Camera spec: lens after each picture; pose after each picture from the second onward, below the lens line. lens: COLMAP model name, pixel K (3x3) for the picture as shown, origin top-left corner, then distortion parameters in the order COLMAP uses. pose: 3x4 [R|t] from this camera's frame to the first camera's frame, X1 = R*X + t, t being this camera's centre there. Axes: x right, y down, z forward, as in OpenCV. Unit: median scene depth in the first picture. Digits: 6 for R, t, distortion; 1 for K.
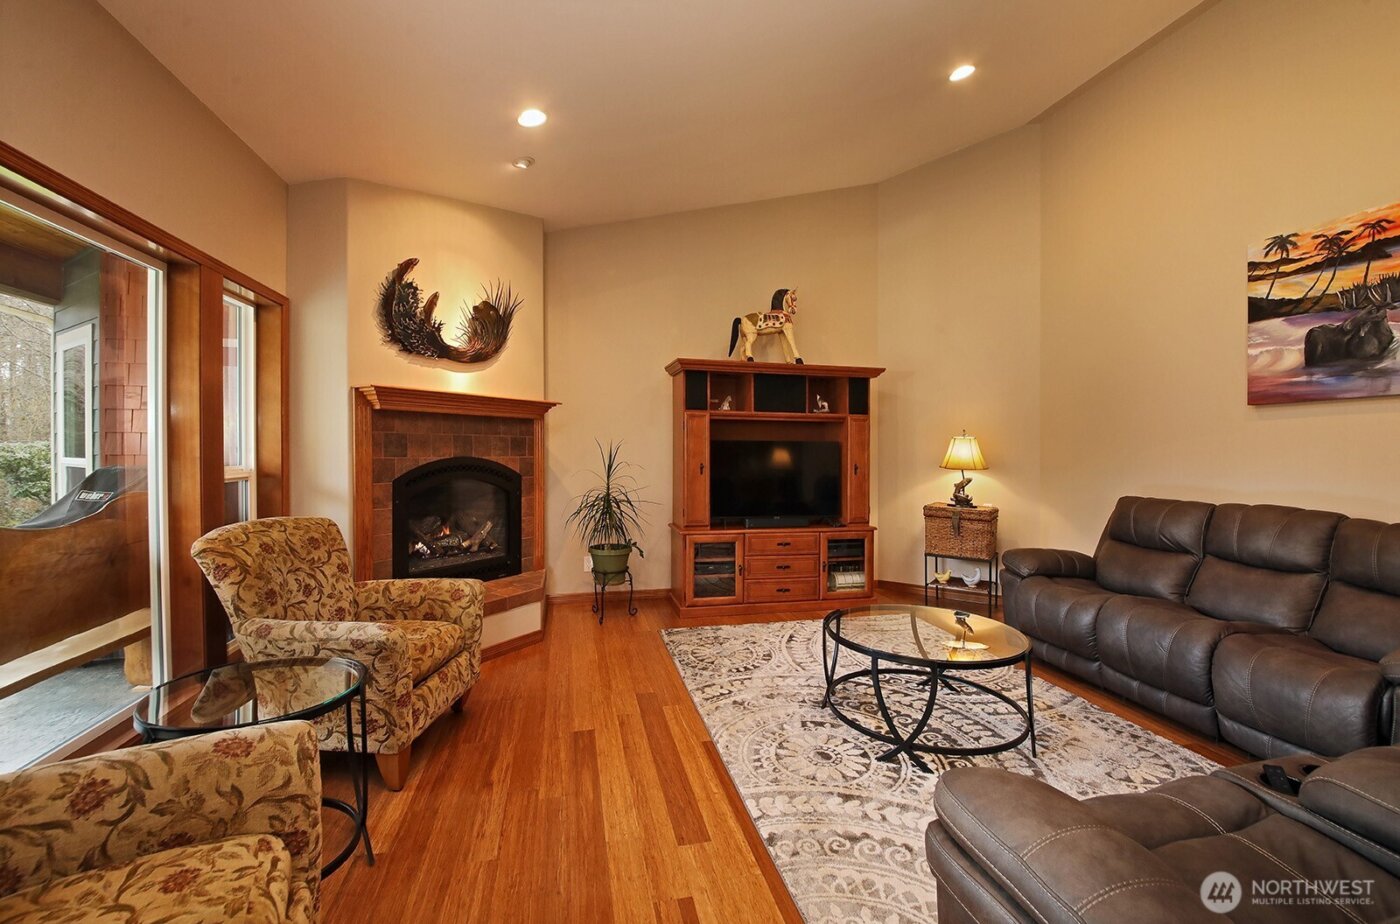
lens RADIAL K [[597.9, 0, 701.4], [0, 597.9, 453.9], [0, 0, 1]] dist [0.004883, -0.000288]
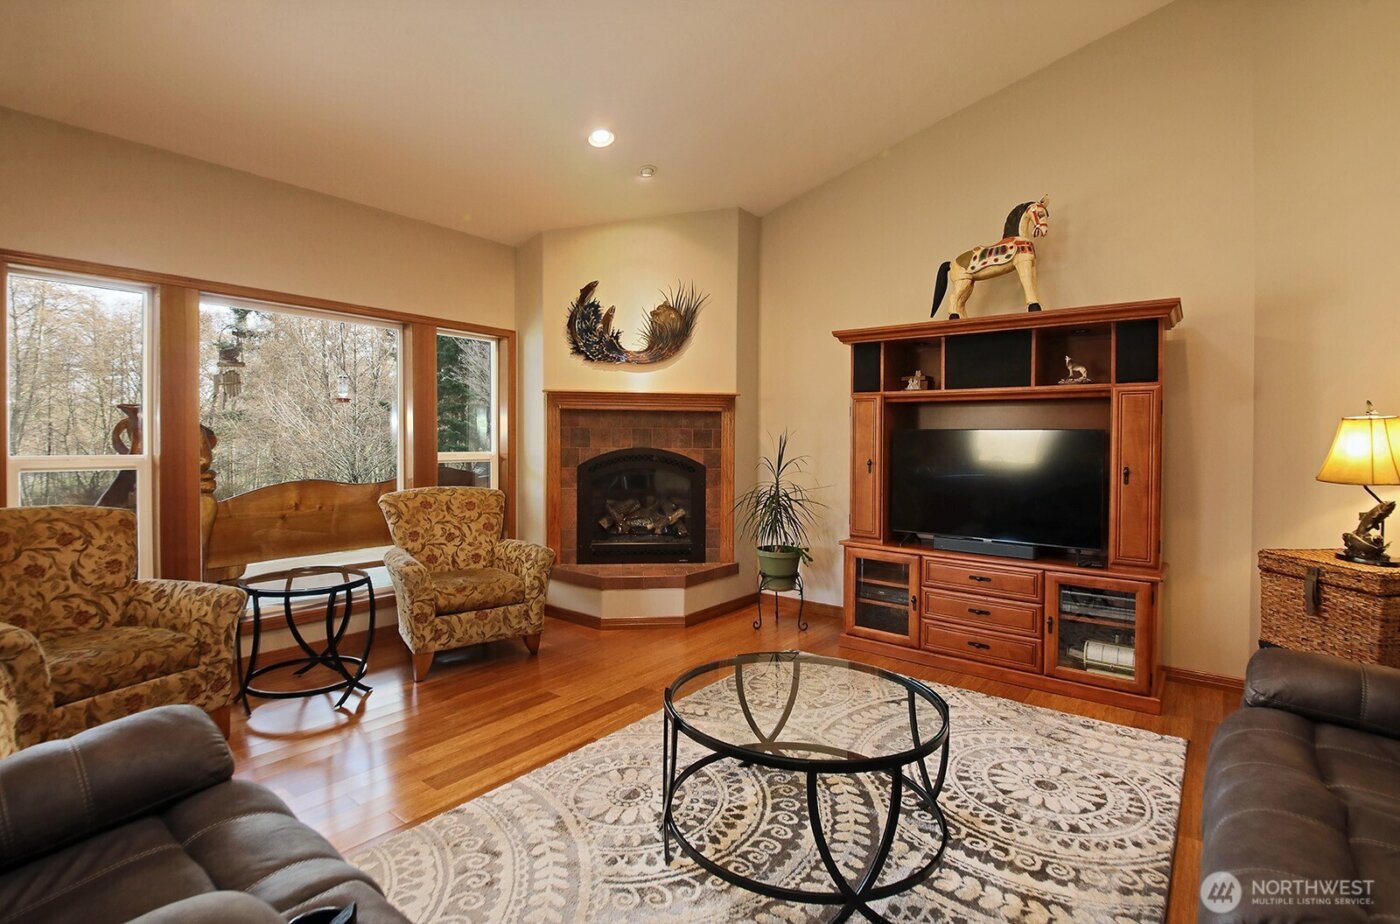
lens RADIAL K [[671.2, 0, 697.2], [0, 671.2, 454.7], [0, 0, 1]] dist [0.004602, -0.001255]
pose [[0.614953, 0.013323, -0.788452, 0.573629], [-0.010846, 0.999906, 0.008437, 0.005270], [0.788490, 0.003363, 0.615039, 0.274181]]
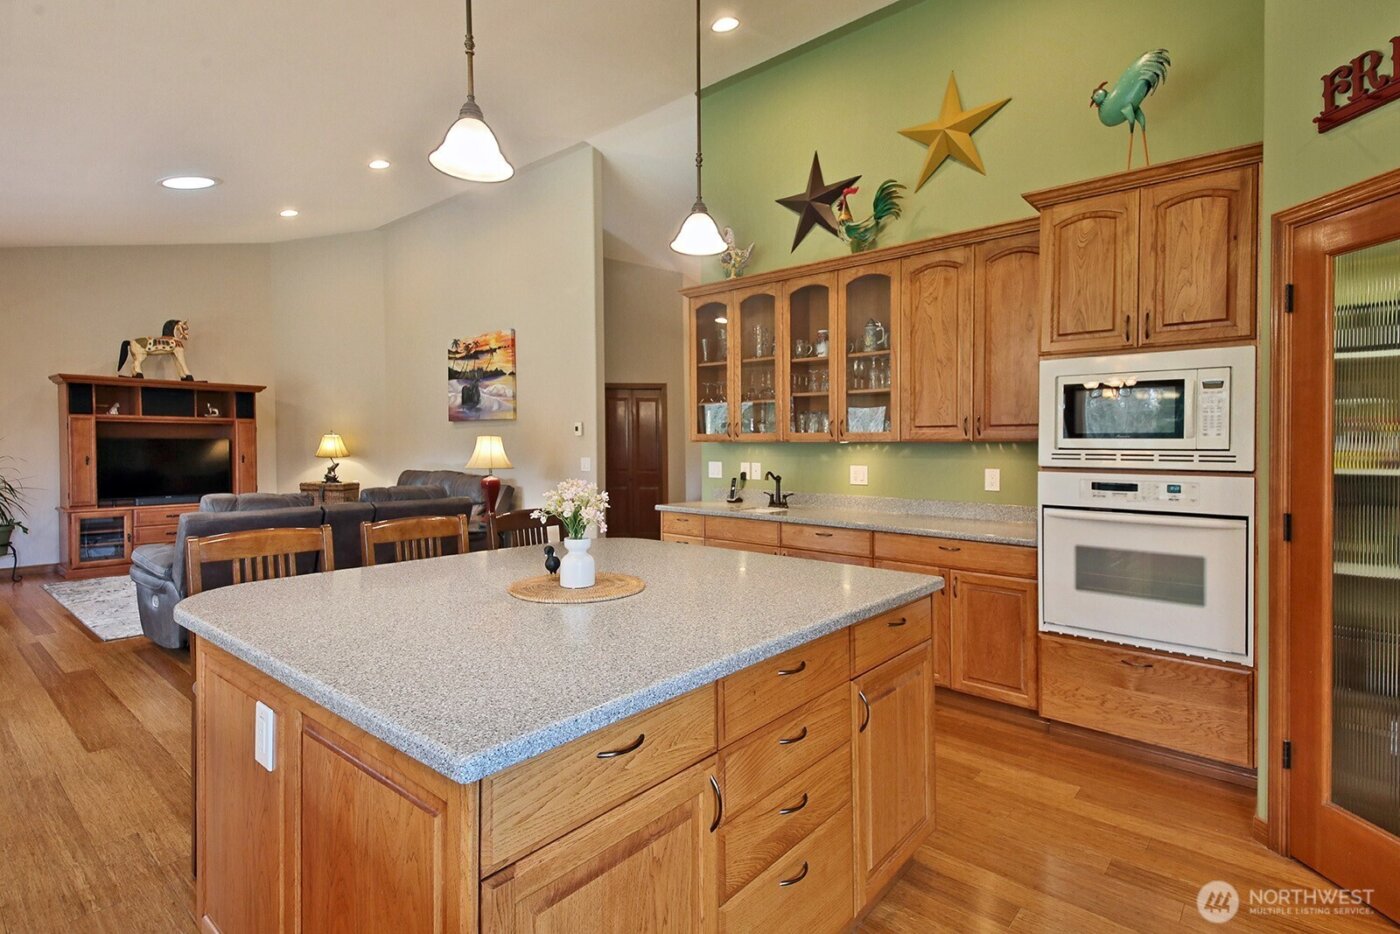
lens RADIAL K [[690.2, 0, 732.9], [0, 690.2, 456.7], [0, 0, 1]] dist [0.001393, -0.003057]
pose [[0.780824, -0.018459, 0.624479, 0.159918], [0.008480, 0.999784, 0.018950, 0.000279], [-0.624694, -0.009501, 0.780812, -1.020246]]
